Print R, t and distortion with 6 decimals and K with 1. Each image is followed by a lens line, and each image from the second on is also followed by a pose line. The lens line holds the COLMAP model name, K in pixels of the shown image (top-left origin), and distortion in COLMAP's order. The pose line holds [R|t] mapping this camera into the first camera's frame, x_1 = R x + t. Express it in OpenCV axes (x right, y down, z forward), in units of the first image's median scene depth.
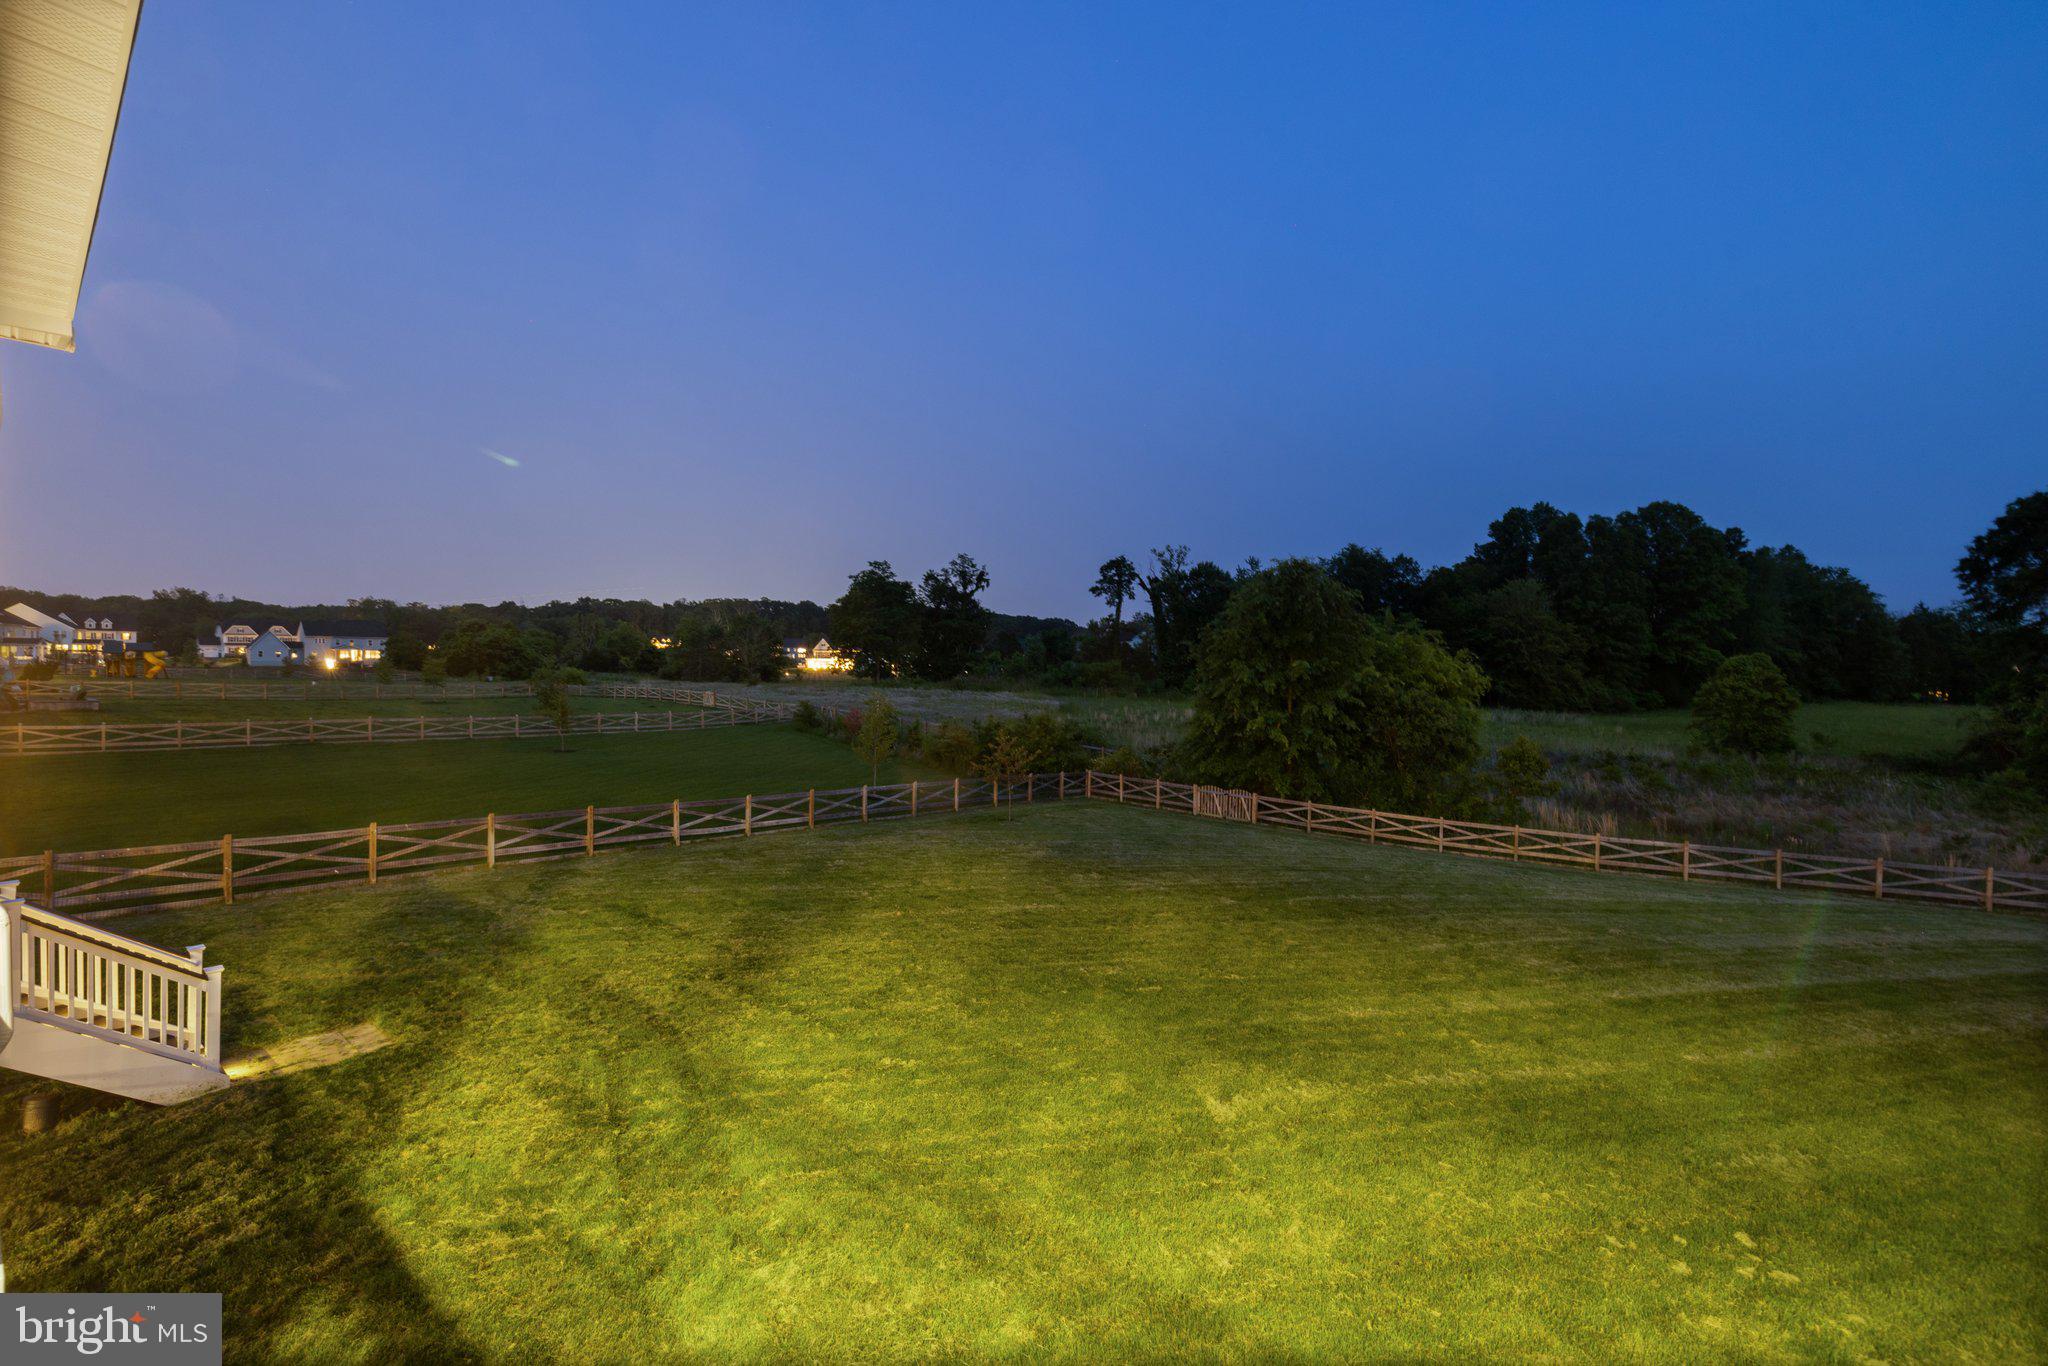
lens RADIAL K [[873.5, 0, 1036.0], [0, 873.5, 677.1], [0, 0, 1]] dist [0.001631, 0.000237]
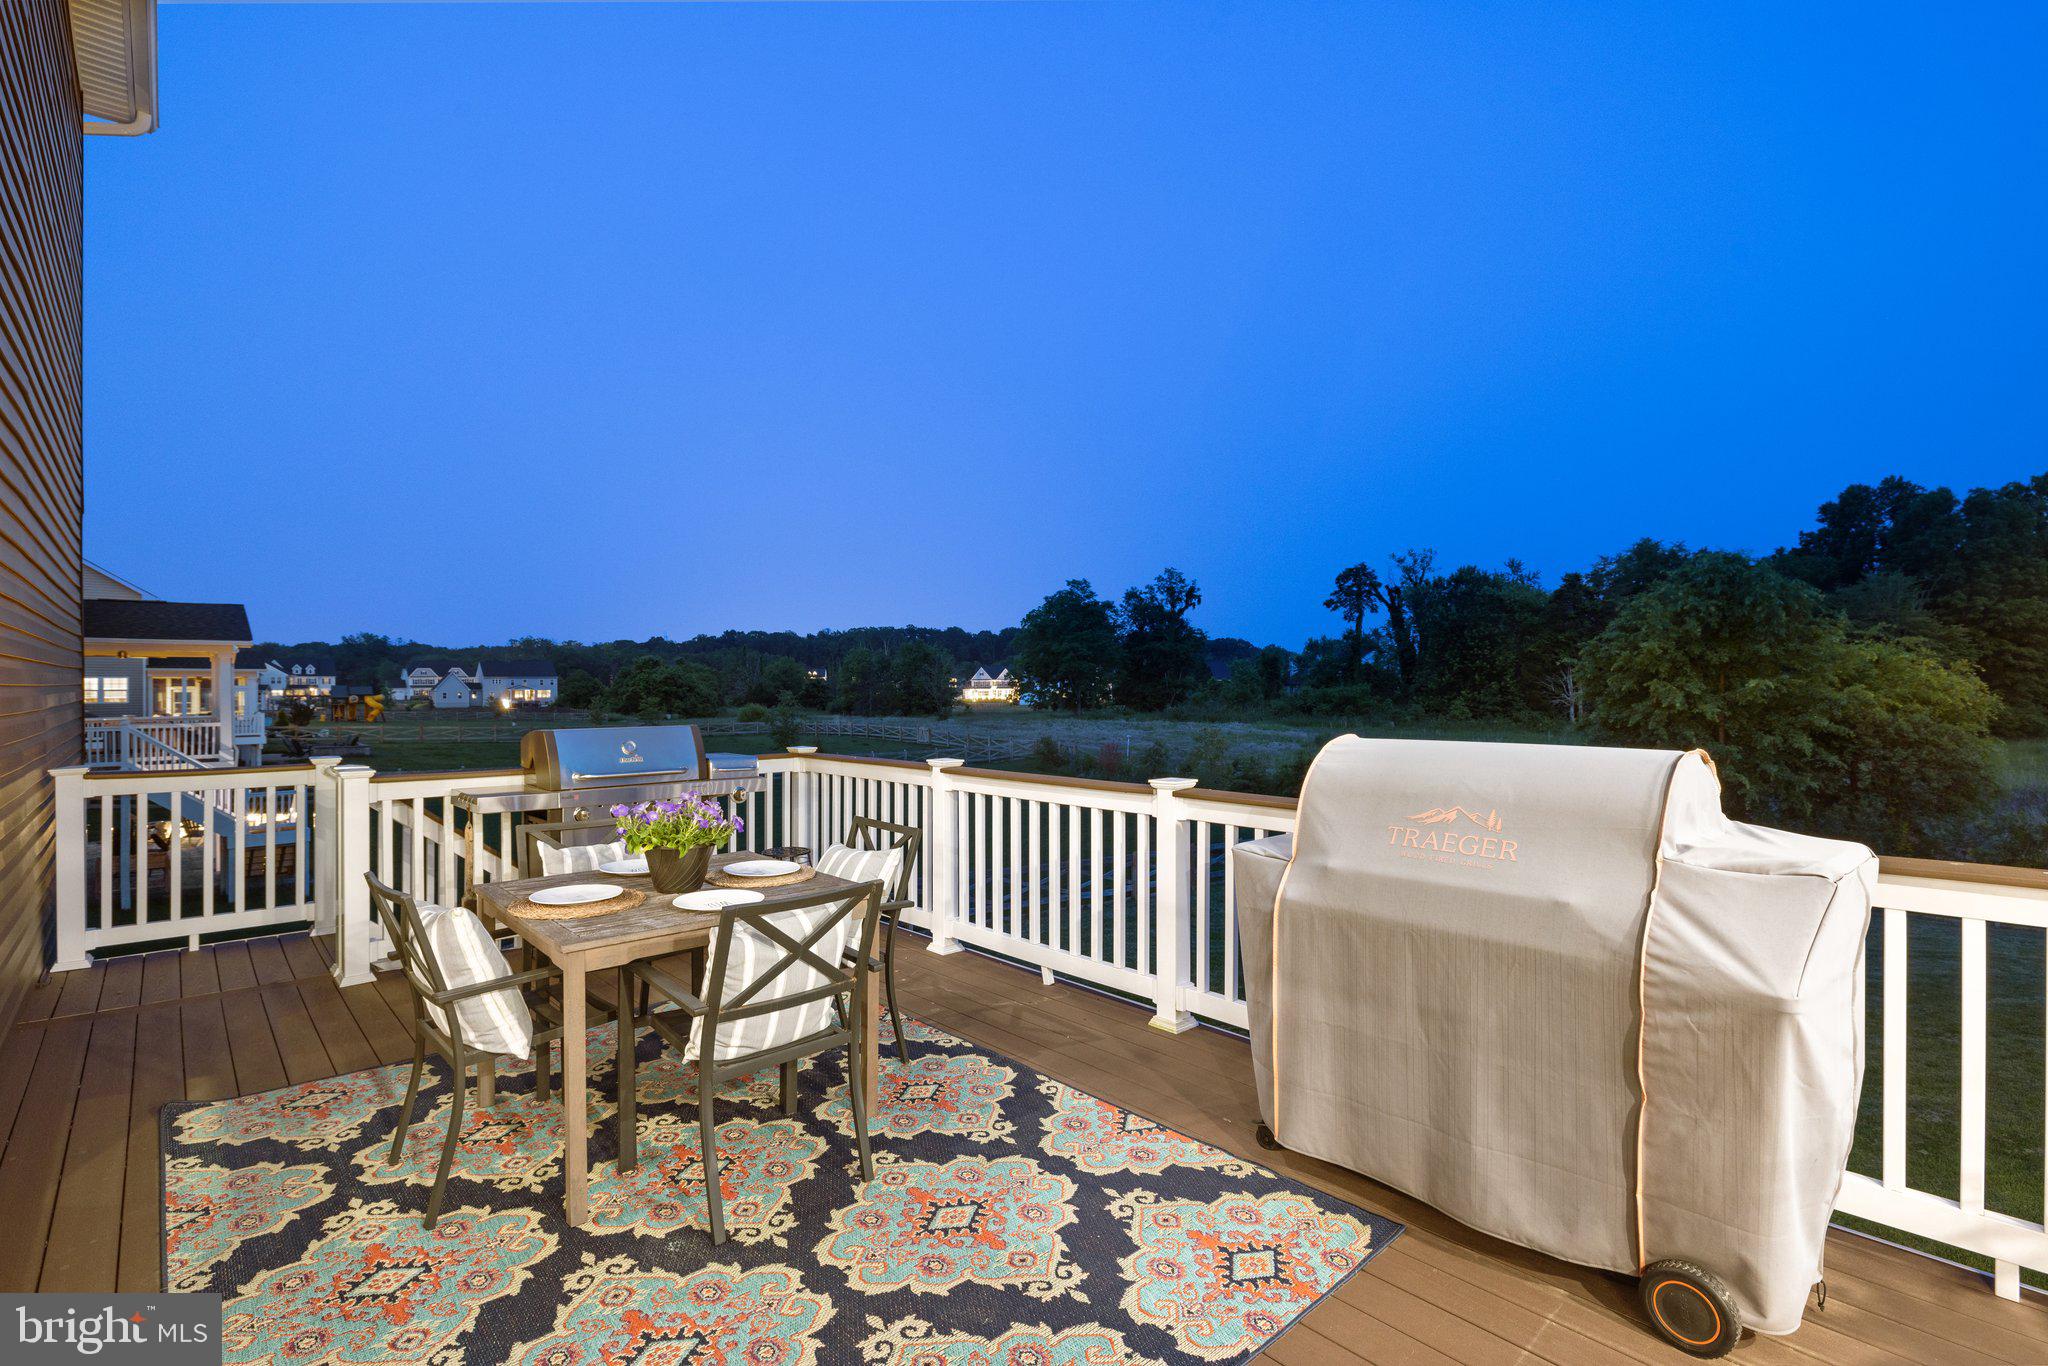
lens RADIAL K [[949.5, 0, 1009.4], [0, 949.5, 691.1], [0, 0, 1]] dist [-0.005612, 0.001345]
pose [[0.988719, -0.019910, -0.148456, -0.099756], [0.017638, 0.999707, -0.016604, -0.002426], [0.148743, 0.013798, 0.988780, 0.019892]]
